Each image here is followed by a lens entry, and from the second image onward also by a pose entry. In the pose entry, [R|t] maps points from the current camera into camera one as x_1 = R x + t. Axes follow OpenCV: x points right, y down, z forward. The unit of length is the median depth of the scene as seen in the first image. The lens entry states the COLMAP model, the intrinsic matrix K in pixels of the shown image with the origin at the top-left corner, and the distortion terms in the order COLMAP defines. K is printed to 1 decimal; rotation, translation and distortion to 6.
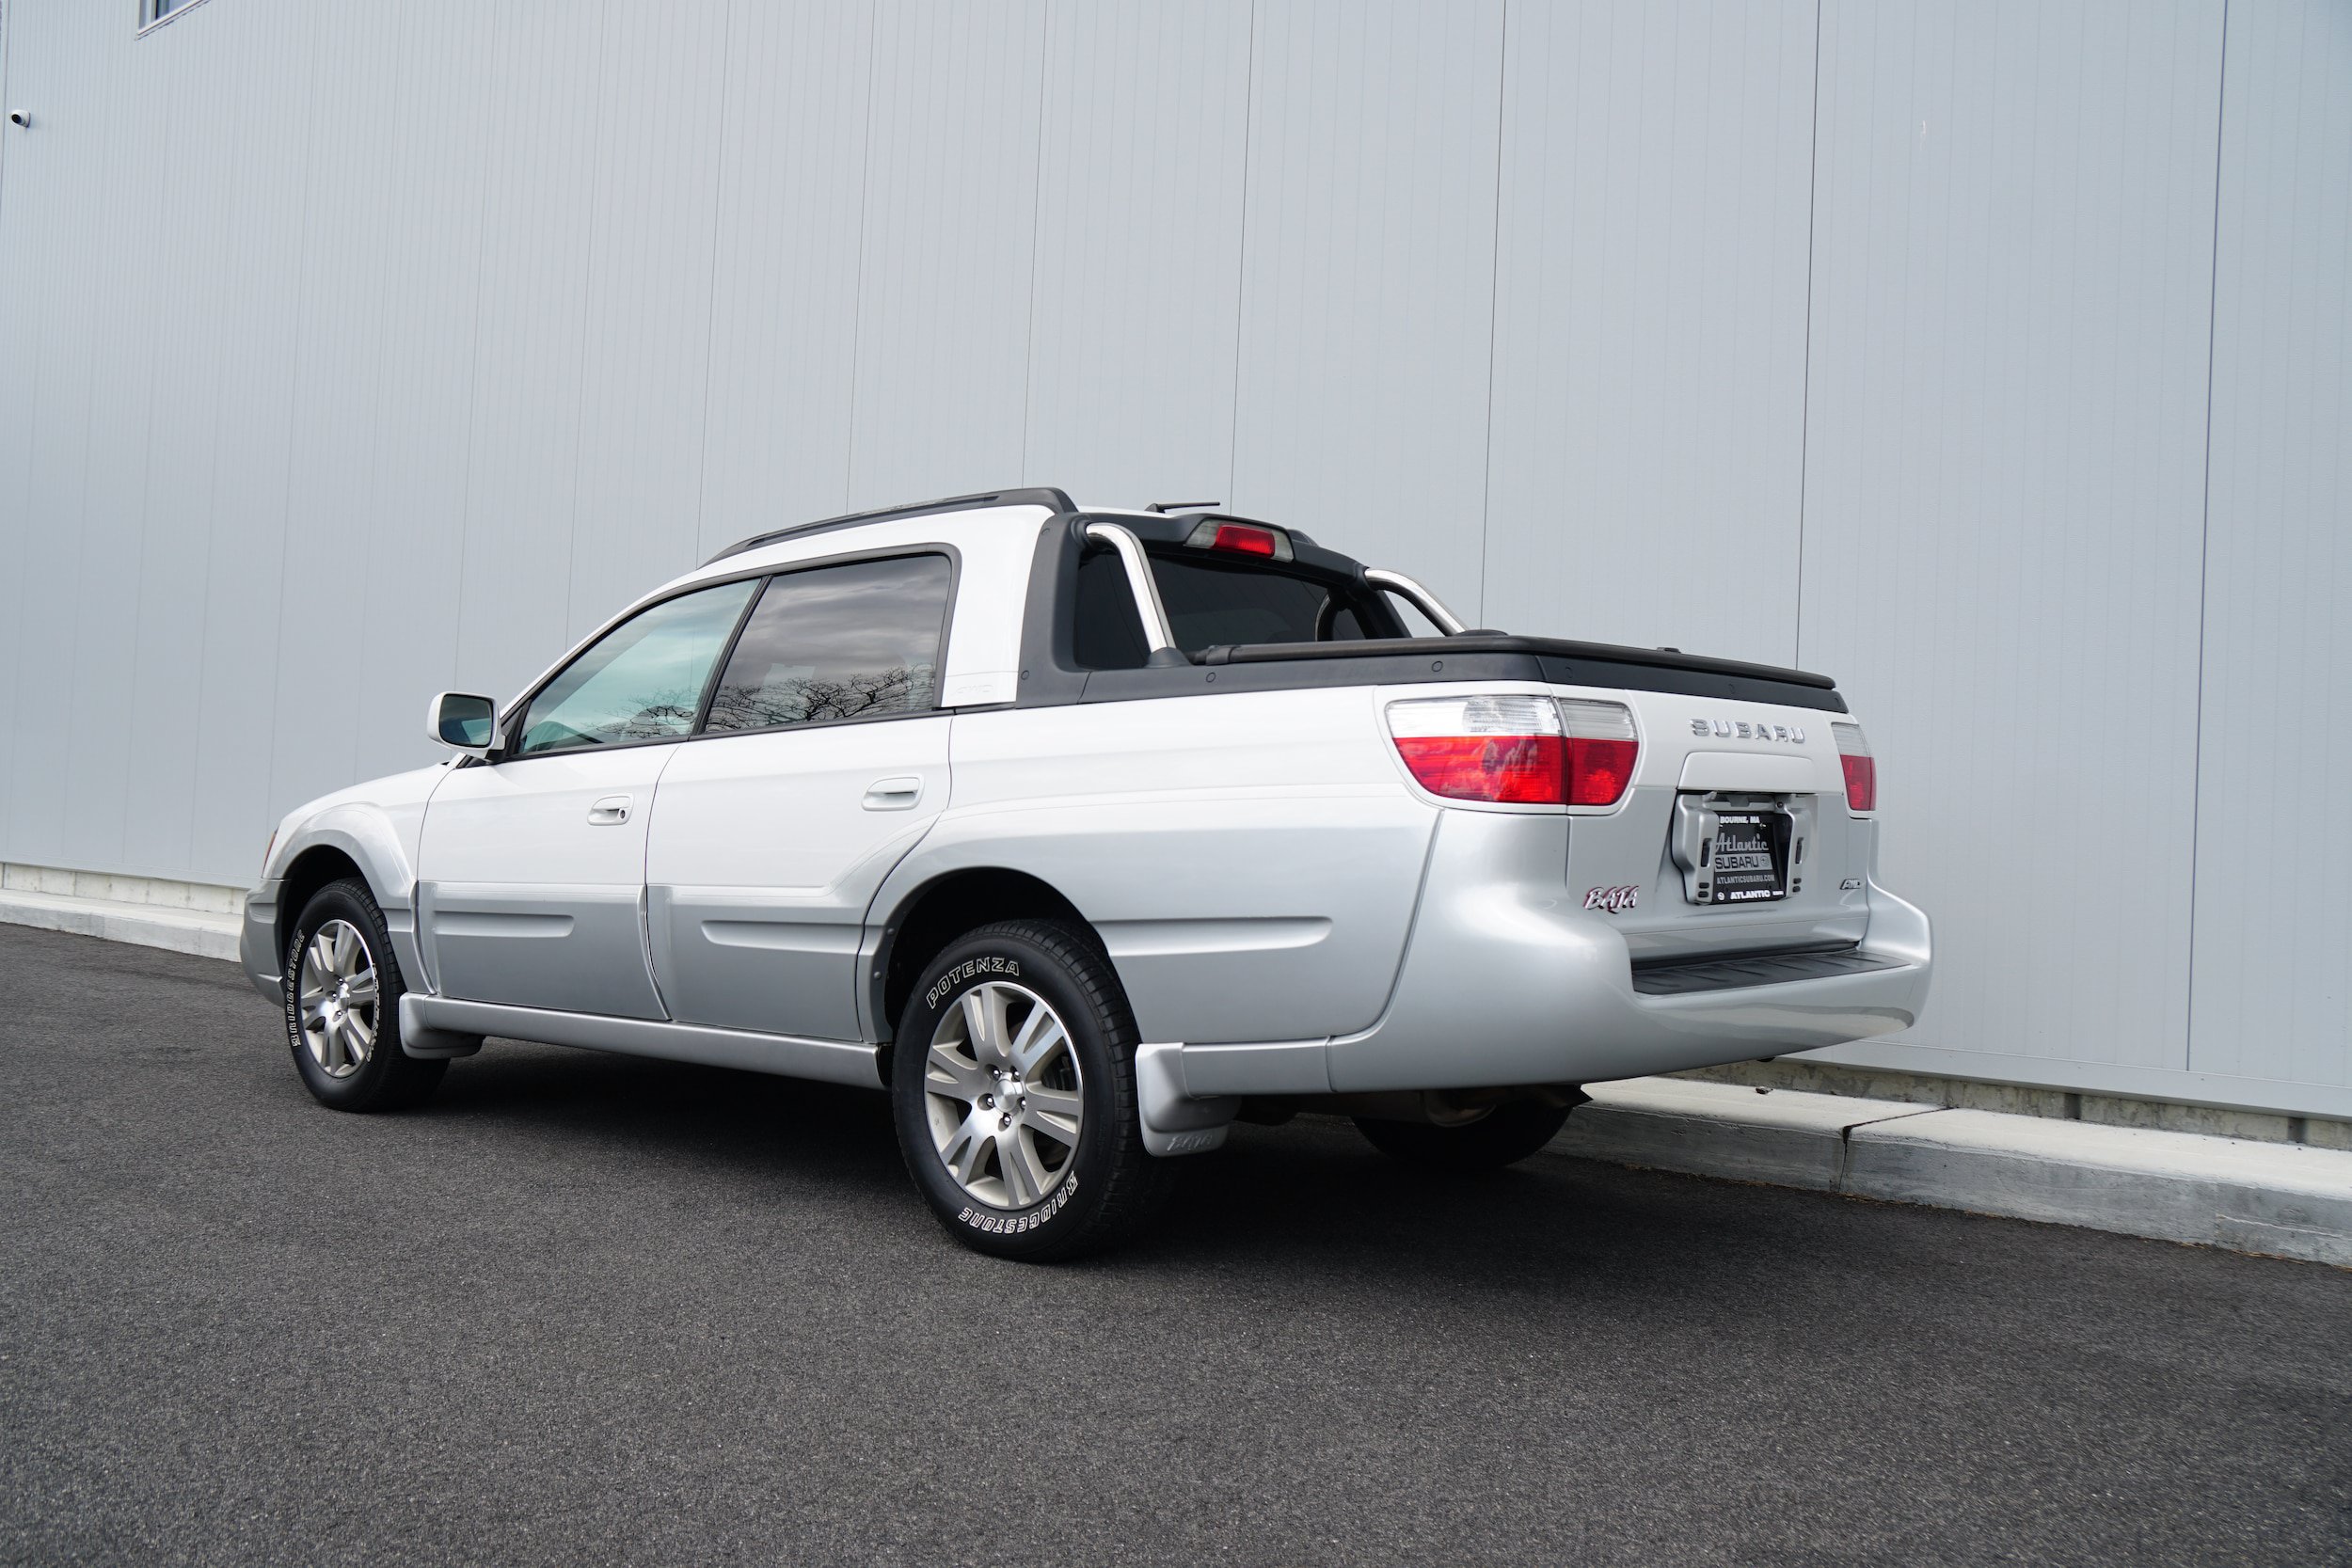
lens RADIAL K [[2003.8, 0, 1172.9], [0, 2003.8, 804.0], [0, 0, 1]] dist [-0.074569, 0.028171]
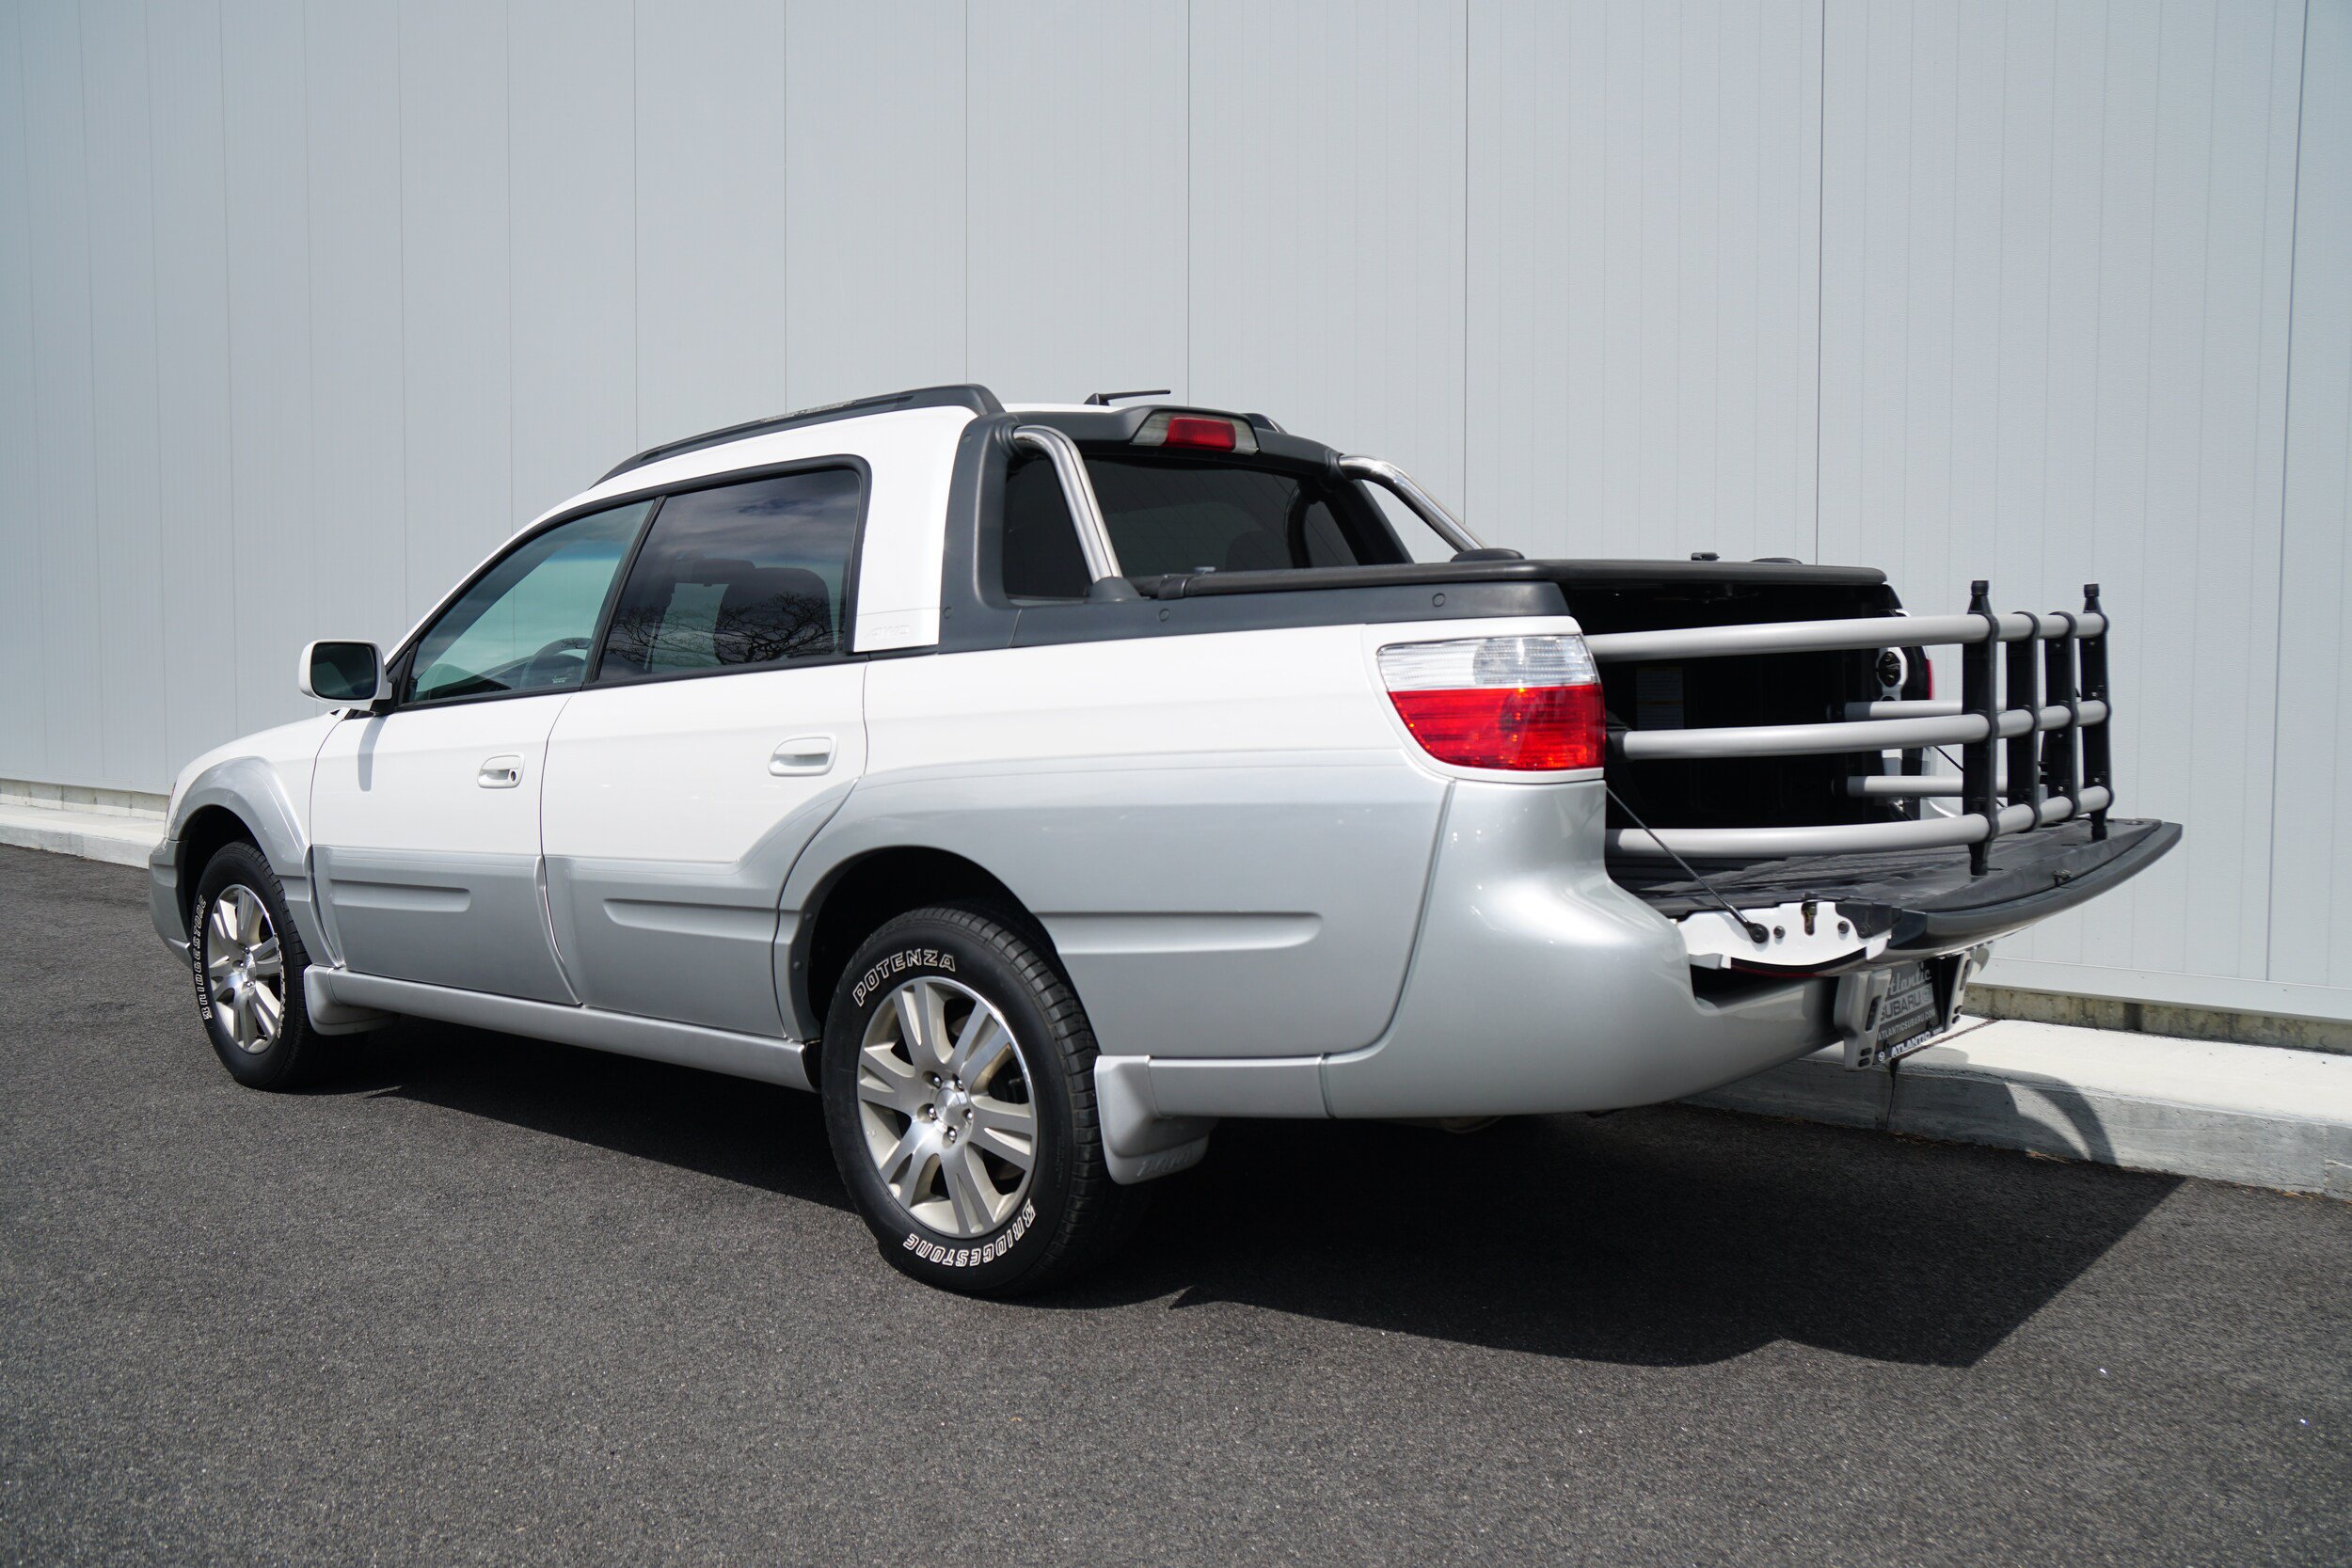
lens RADIAL K [[1889.0, 0, 1175.7], [0, 1889.0, 789.7], [0, 0, 1]] dist [-0.103296, 0.097850]
pose [[0.998948, -0.045118, 0.008169, 0.013008], [0.044332, 0.995879, 0.079124, -0.048297], [-0.011705, -0.078679, 0.996831, 0.195653]]
